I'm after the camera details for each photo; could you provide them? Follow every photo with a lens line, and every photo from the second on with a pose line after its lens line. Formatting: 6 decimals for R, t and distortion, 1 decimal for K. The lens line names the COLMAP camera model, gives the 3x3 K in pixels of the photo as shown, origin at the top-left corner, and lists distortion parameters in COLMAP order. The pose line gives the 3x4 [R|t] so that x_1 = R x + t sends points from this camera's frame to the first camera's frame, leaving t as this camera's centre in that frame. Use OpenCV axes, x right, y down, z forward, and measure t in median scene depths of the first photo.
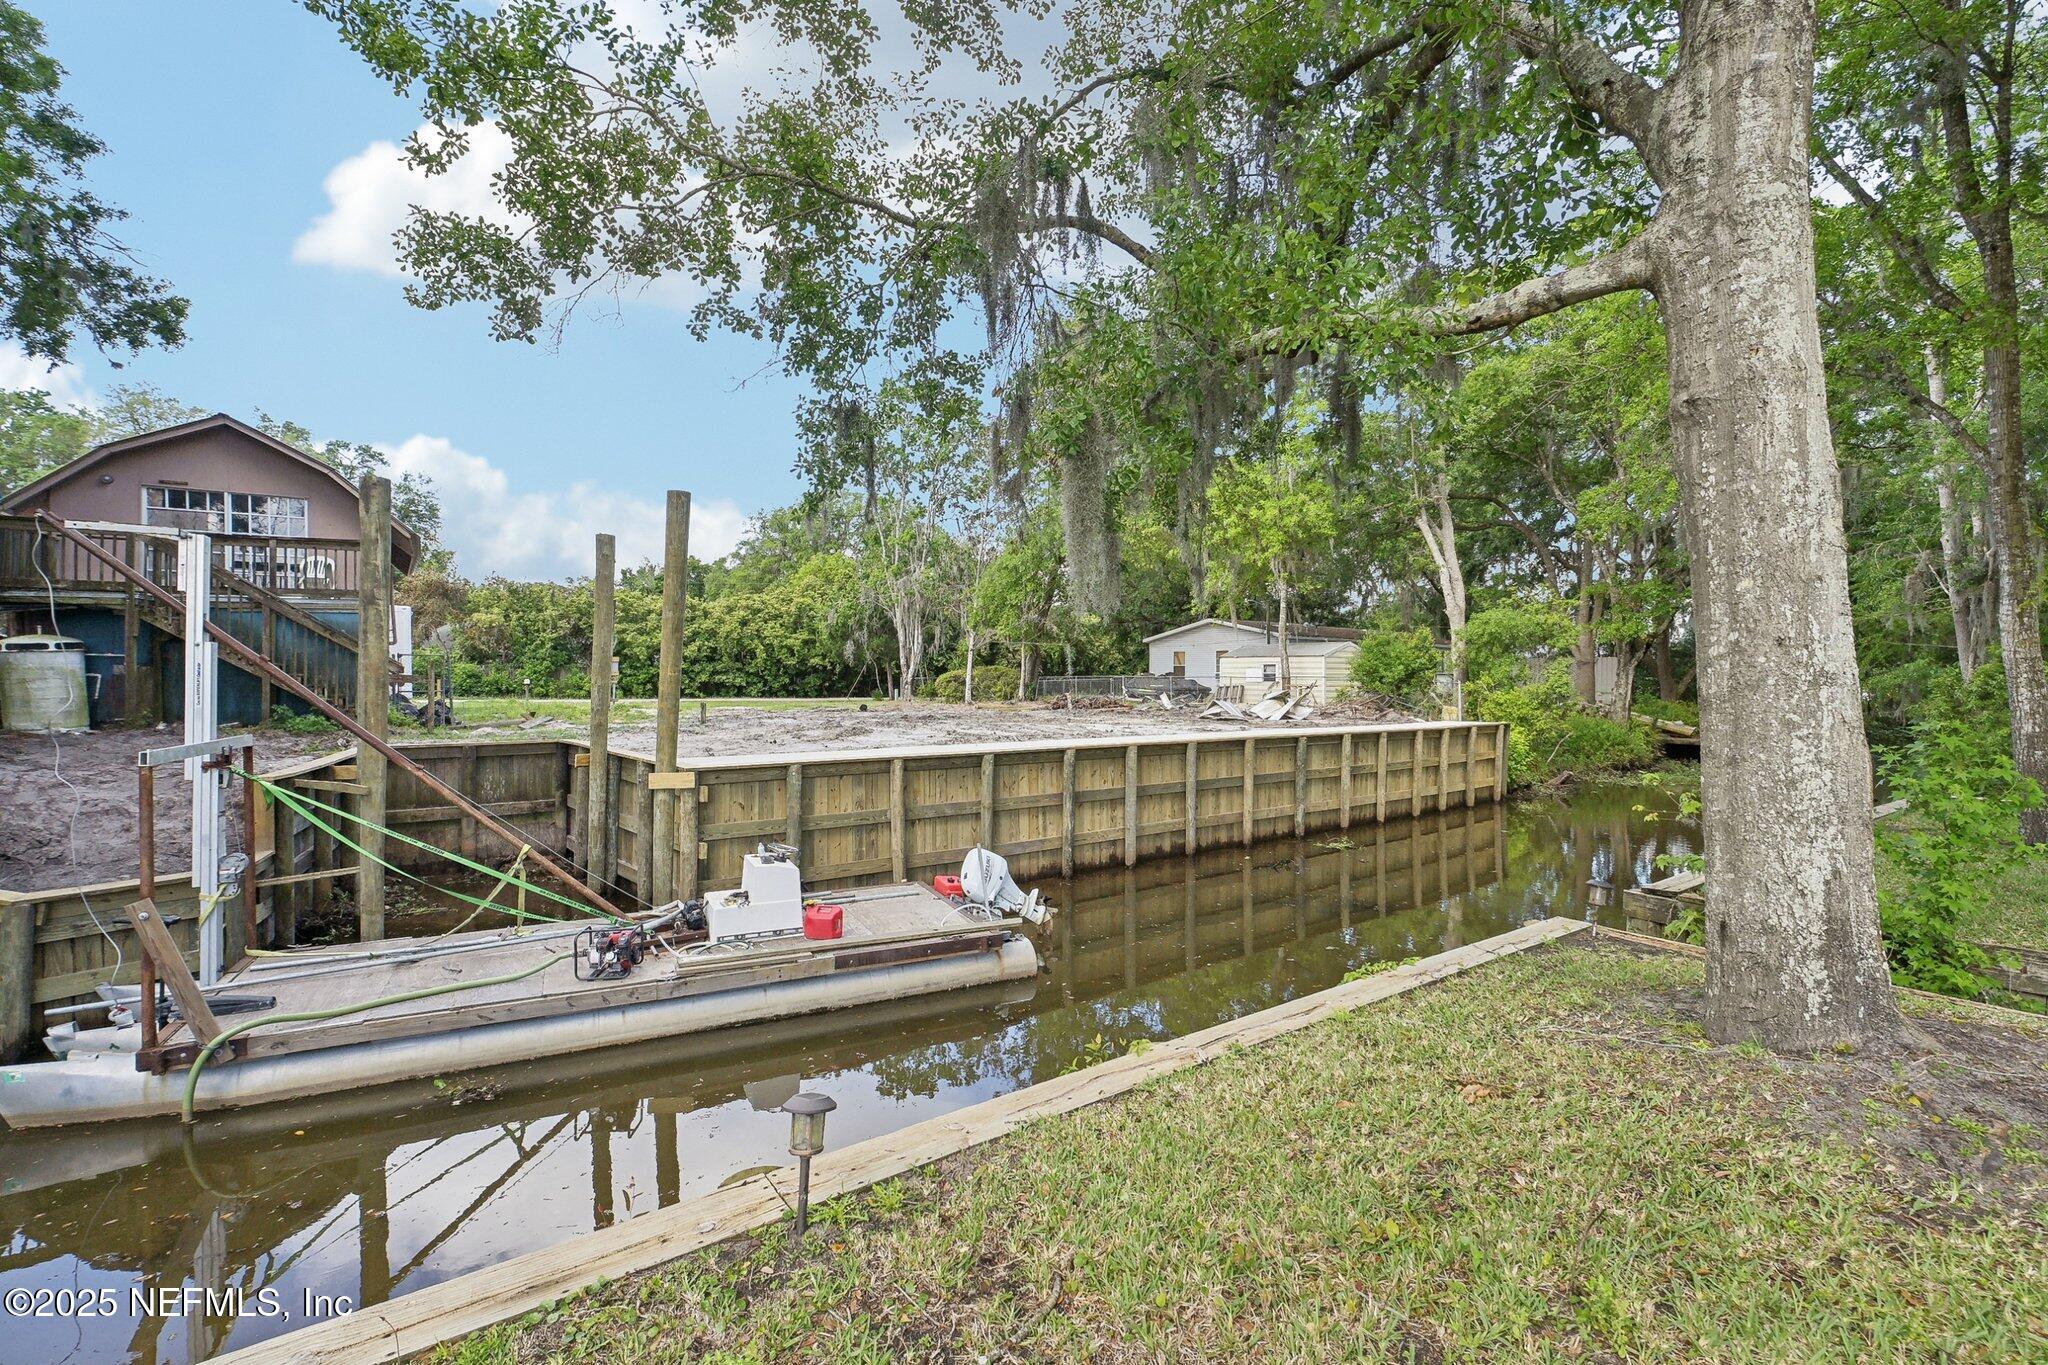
lens RADIAL K [[897.8, 0, 1043.7], [0, 897.8, 680.2], [0, 0, 1]] dist [0.002057, 0.000028]
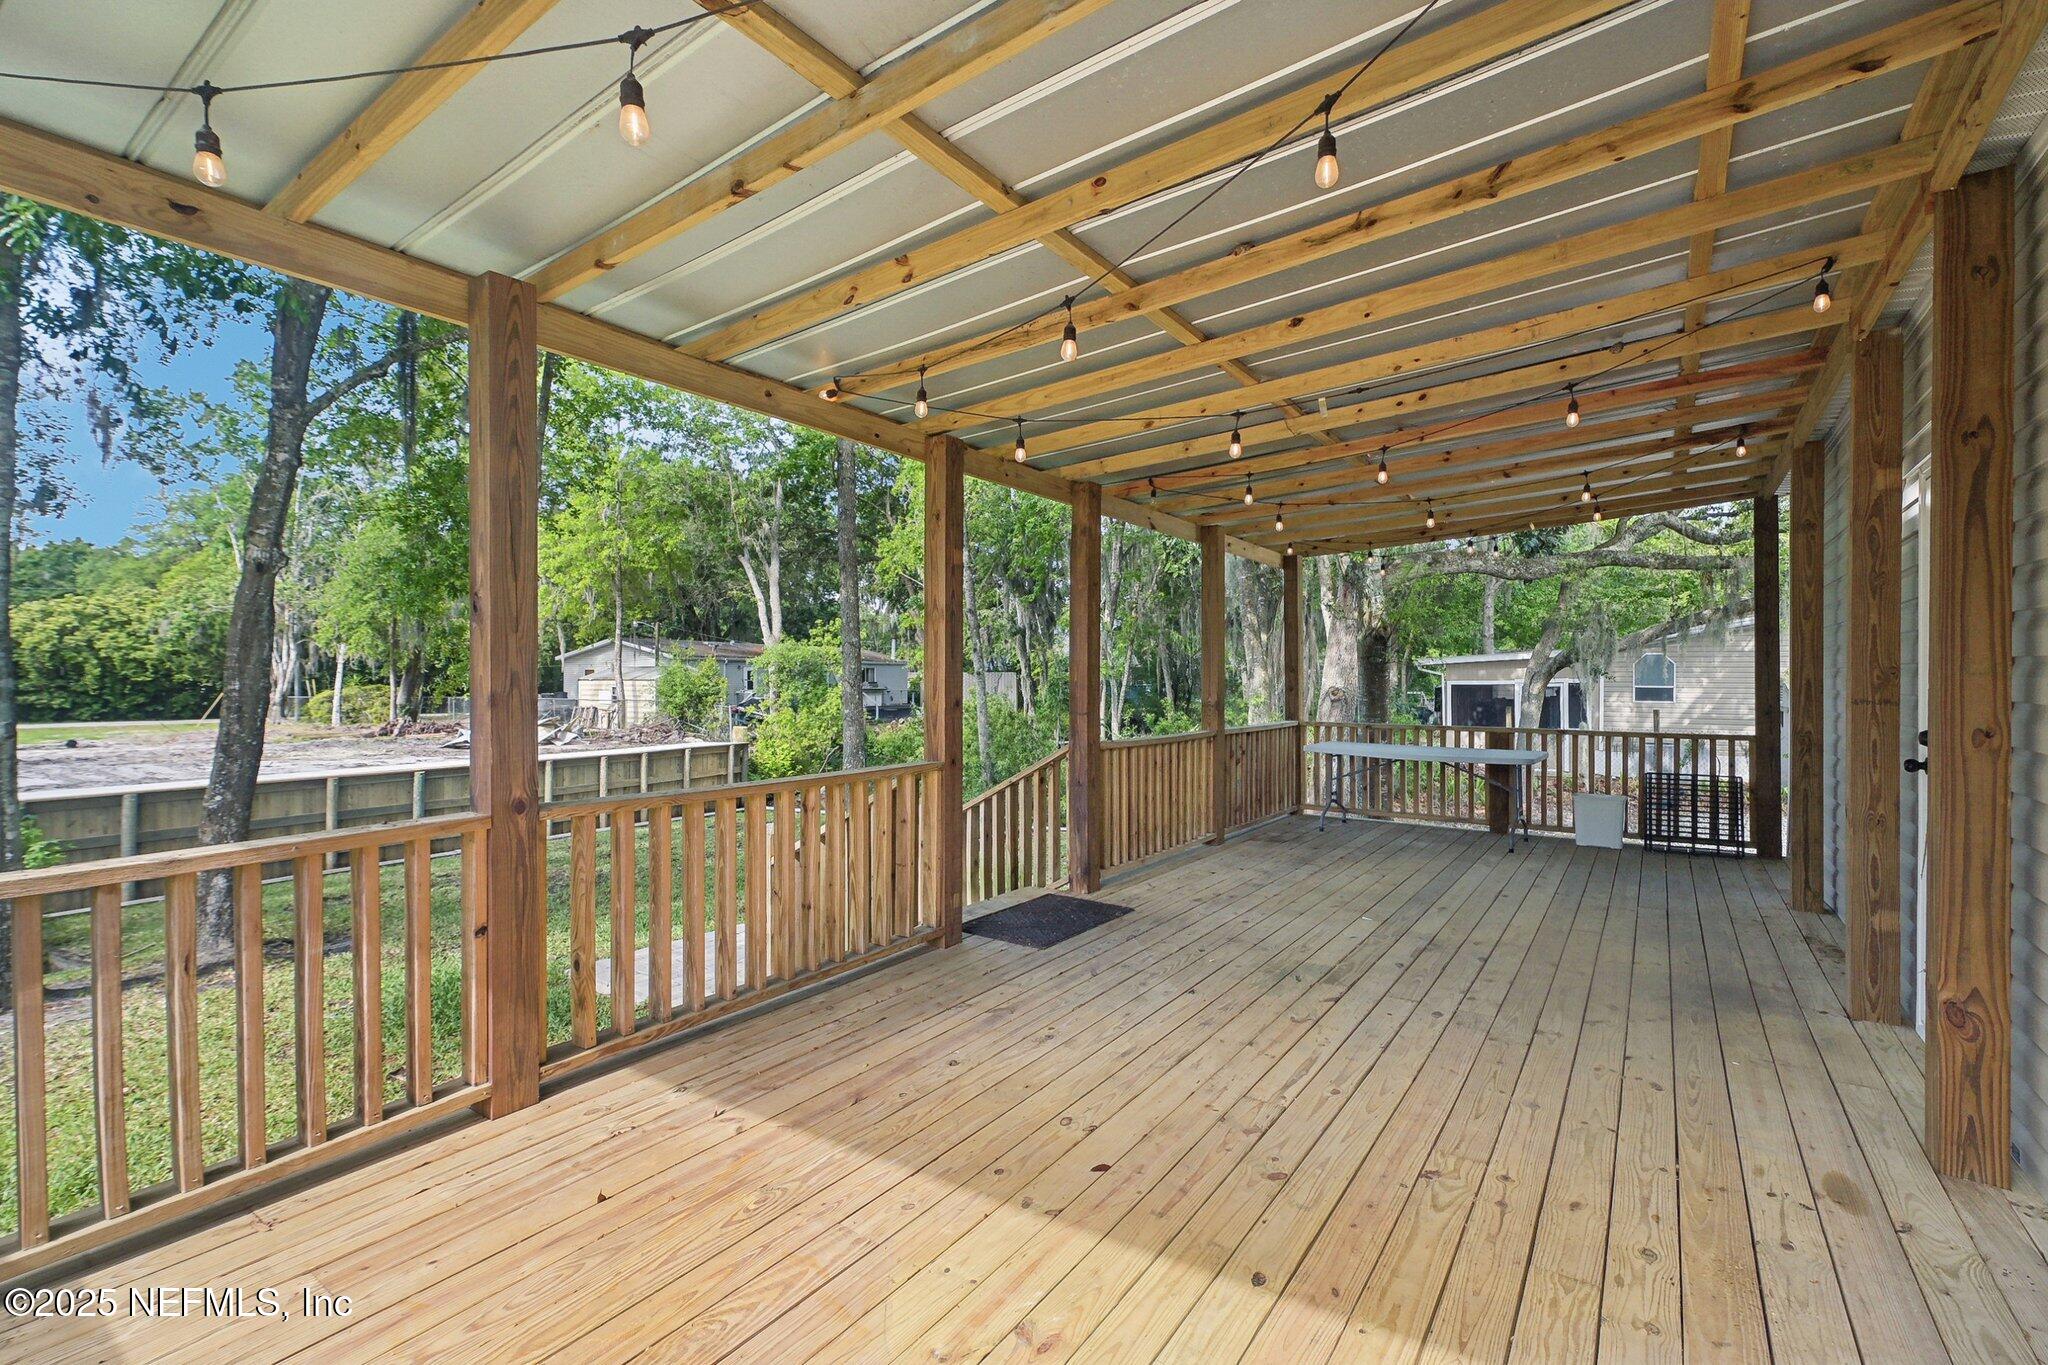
lens RADIAL K [[906.9, 0, 1056.1], [0, 906.9, 681.4], [0, 0, 1]] dist [-0.012464, -0.000003]
pose [[0.926671, -0.008251, 0.375784, 0.211585], [0.006982, 0.999964, 0.004739, -0.016430], [-0.375810, -0.001768, 0.926695, -0.108728]]
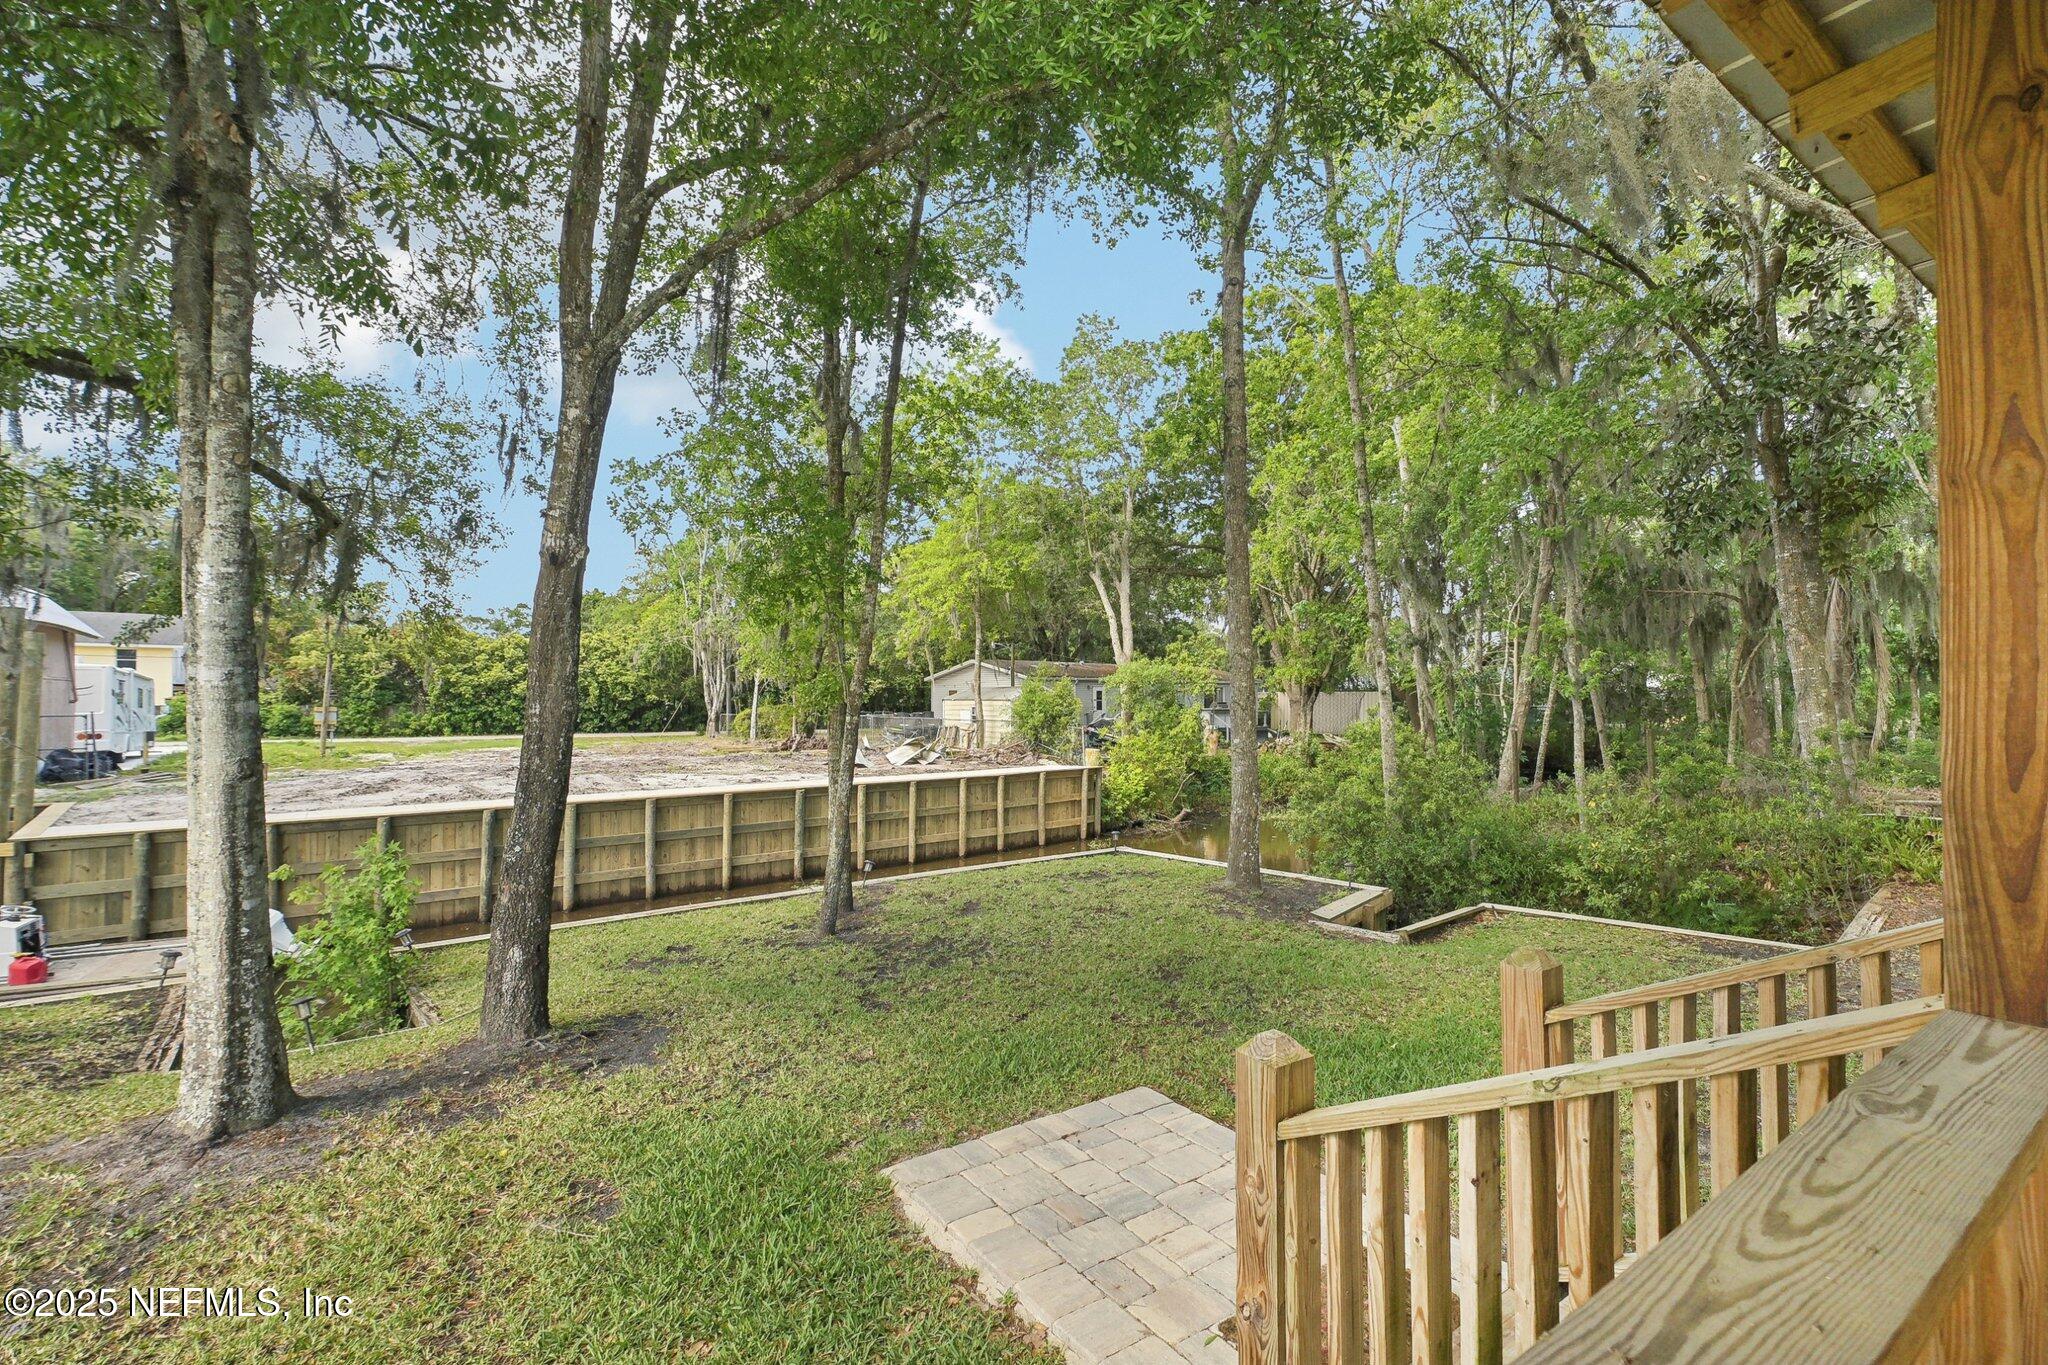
lens RADIAL K [[897.8, 0, 1043.7], [0, 897.8, 680.2], [0, 0, 1]] dist [0.002057, 0.000028]
pose [[0.999960, -0.006608, 0.006063, 0.208520], [0.006736, 0.999748, -0.021413, -0.016832], [-0.005920, 0.021453, 0.999752, -0.043909]]
